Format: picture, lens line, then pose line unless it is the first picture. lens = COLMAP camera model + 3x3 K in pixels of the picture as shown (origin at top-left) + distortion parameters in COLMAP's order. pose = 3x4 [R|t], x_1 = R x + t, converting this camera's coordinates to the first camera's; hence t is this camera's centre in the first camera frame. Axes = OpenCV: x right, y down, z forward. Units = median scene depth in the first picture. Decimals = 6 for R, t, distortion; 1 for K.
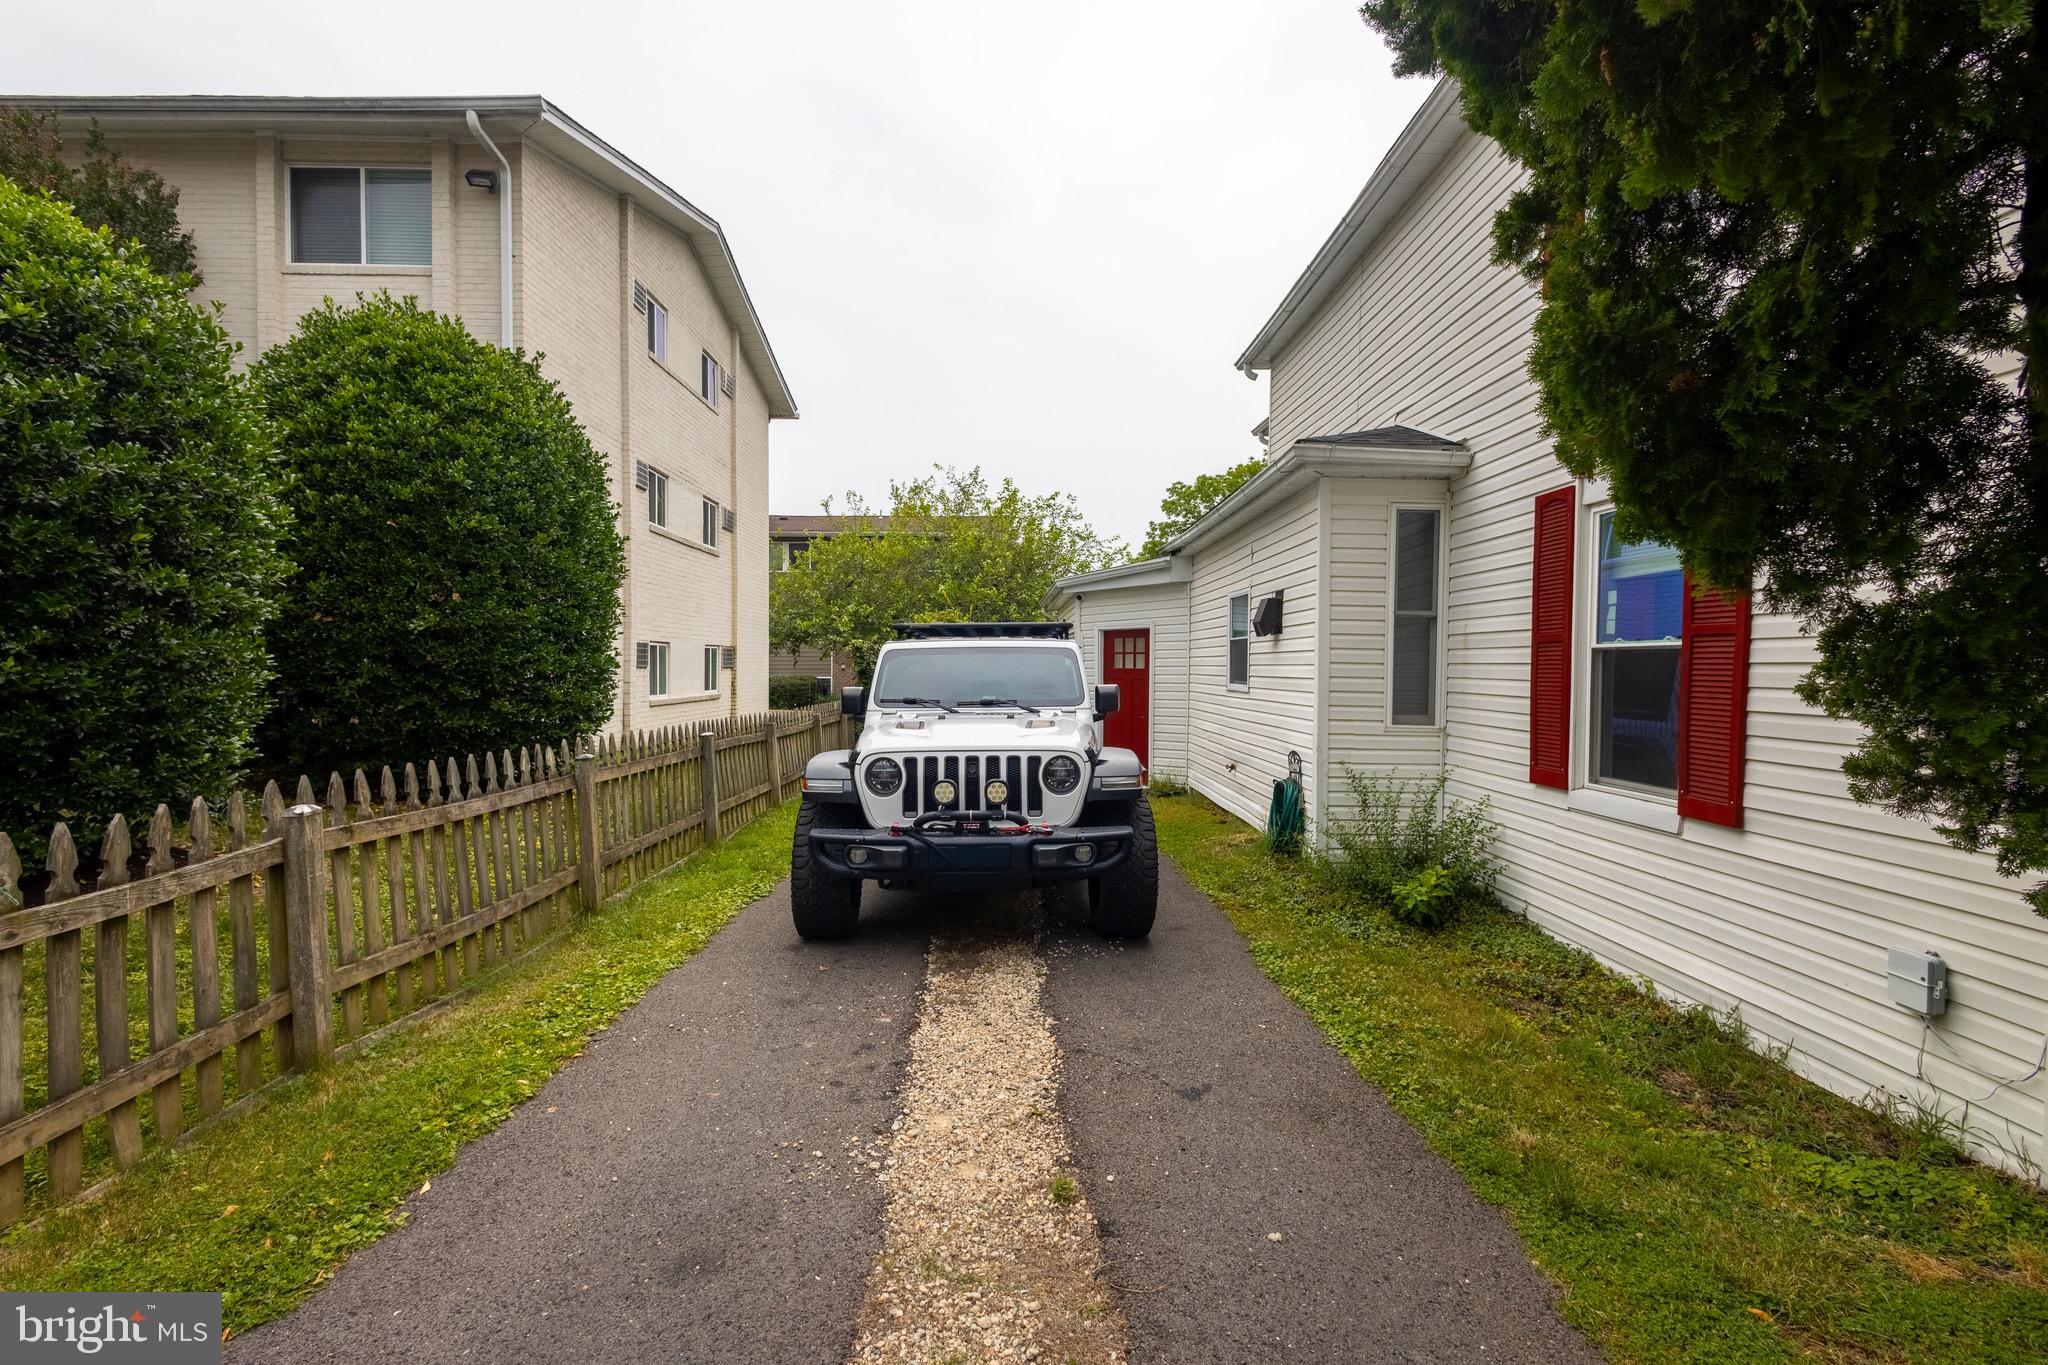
lens RADIAL K [[859.0, 0, 1024.0], [0, 859.0, 682.5], [0, 0, 1]] dist [-0.024697, 0.000090]
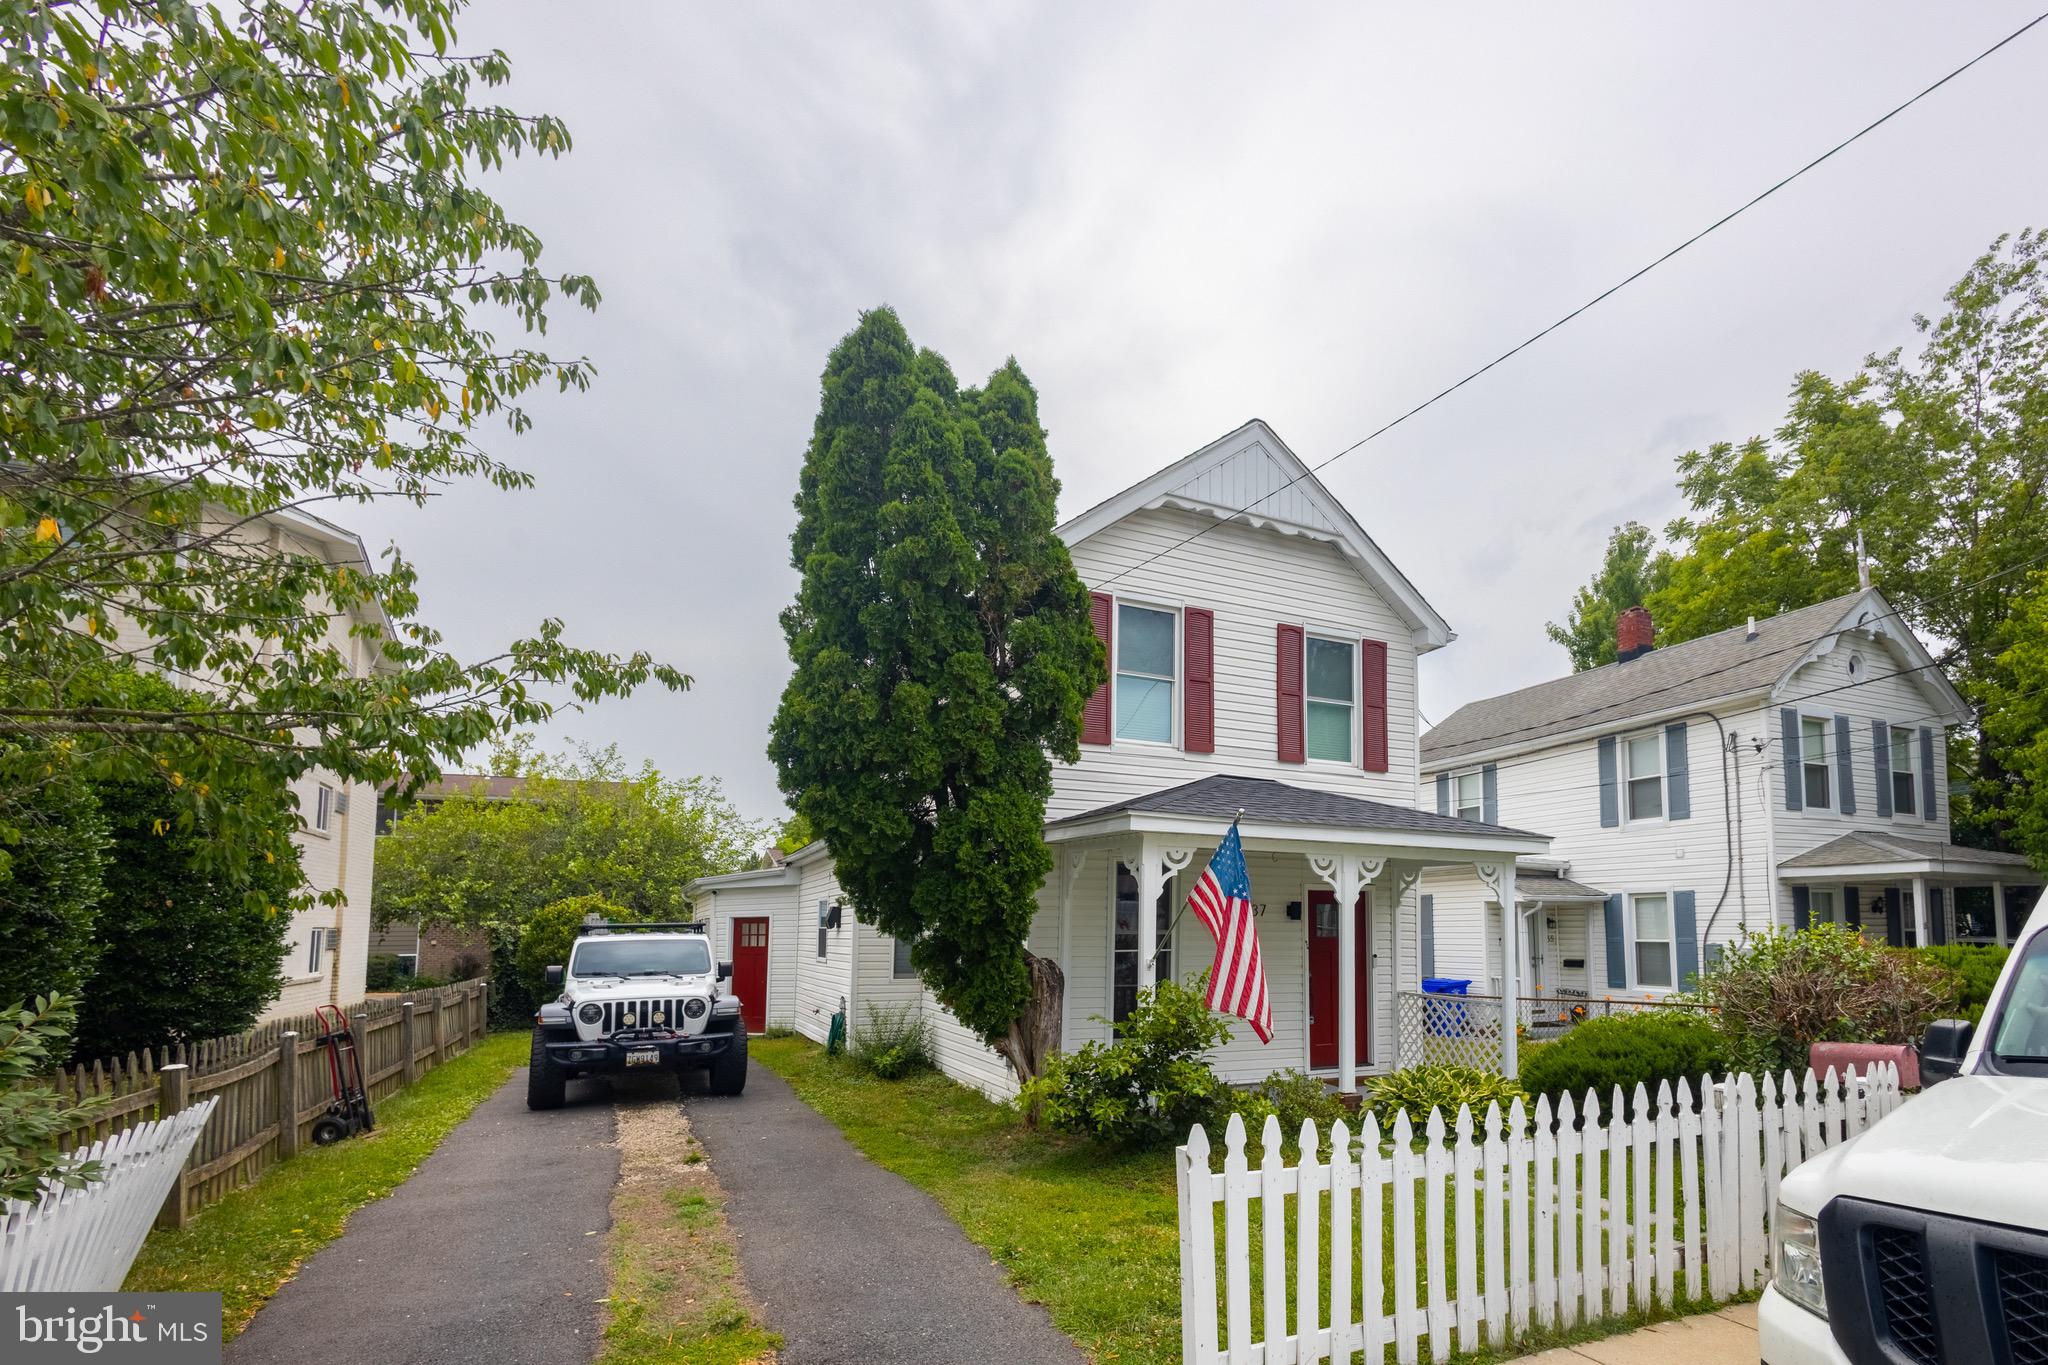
lens RADIAL K [[945.8, 0, 1121.0], [0, 945.8, 844.5], [0, 0, 1]] dist [0.015831, 0.000043]
pose [[0.896442, 0.031450, 0.442044, -0.036335], [0.017045, 0.994294, -0.105307, -0.013204], [-0.442833, 0.101936, 0.890790, -0.935024]]
